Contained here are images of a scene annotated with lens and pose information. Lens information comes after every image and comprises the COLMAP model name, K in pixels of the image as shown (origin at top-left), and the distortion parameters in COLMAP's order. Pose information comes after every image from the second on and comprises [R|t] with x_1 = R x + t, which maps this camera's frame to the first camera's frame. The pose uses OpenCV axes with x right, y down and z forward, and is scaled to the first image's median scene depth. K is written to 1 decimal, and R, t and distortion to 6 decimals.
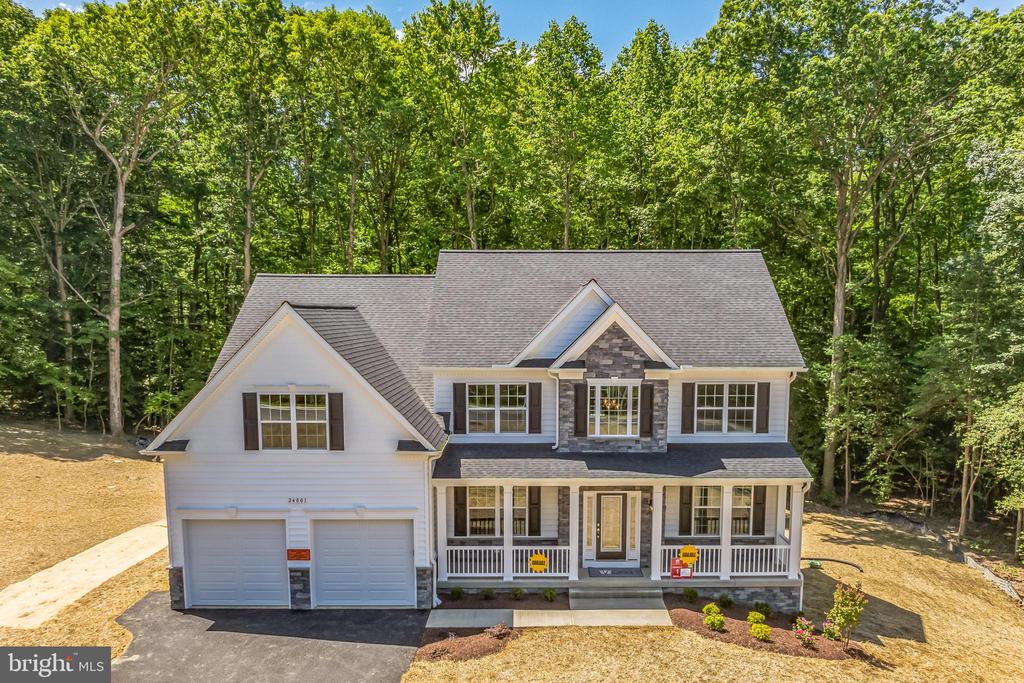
lens RADIAL K [[891.1, 0, 533.9], [0, 891.1, 446.8], [0, 0, 1]] dist [0.004875, -0.022239]
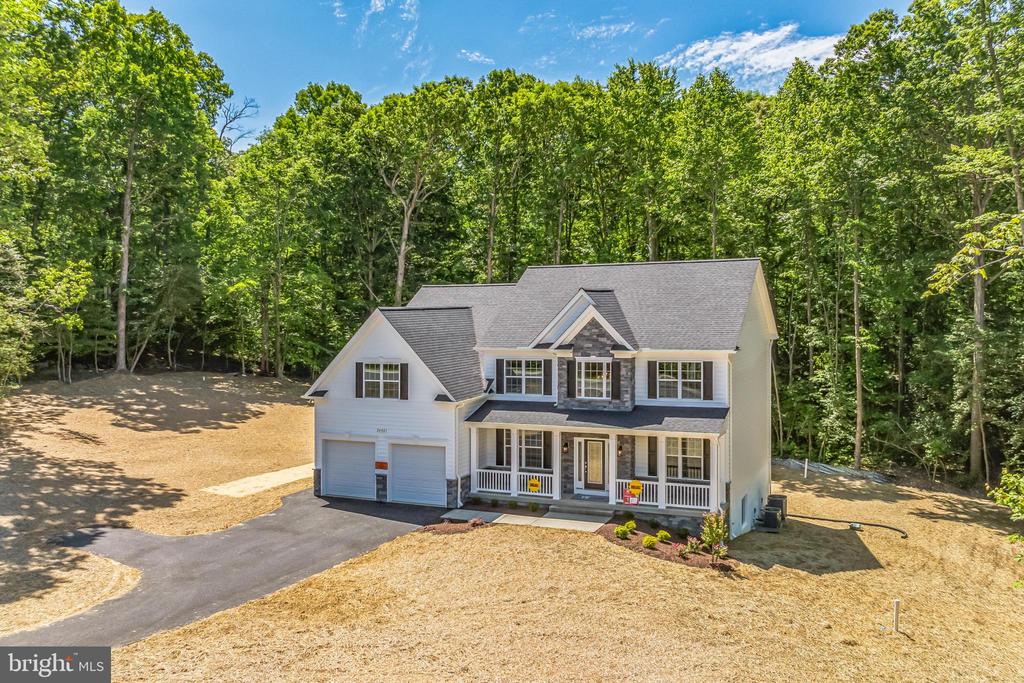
lens RADIAL K [[891.1, 0, 520.4], [0, 891.1, 300.4], [0, 0, 1]] dist [0.004875, -0.022239]
pose [[0.904944, -0.014031, -0.425299, 0.583234], [-0.048111, 0.989674, -0.135021, 0.030560], [0.422801, 0.142648, 0.894925, -0.320553]]
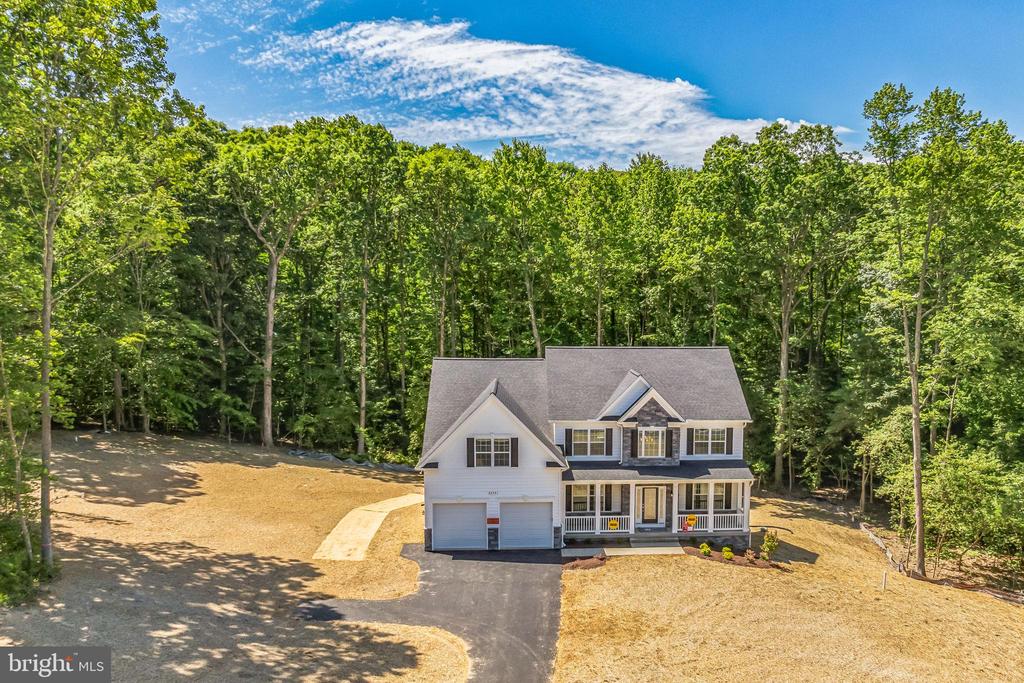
lens RADIAL K [[891.1, 0, 587.4], [0, 891.1, 414.8], [0, 0, 1]] dist [0.004875, -0.022239]
pose [[0.996791, -0.003212, 0.079981, -0.197110], [0.005272, 0.999660, -0.025550, -0.054228], [-0.079872, 0.025890, 0.996469, -0.873155]]
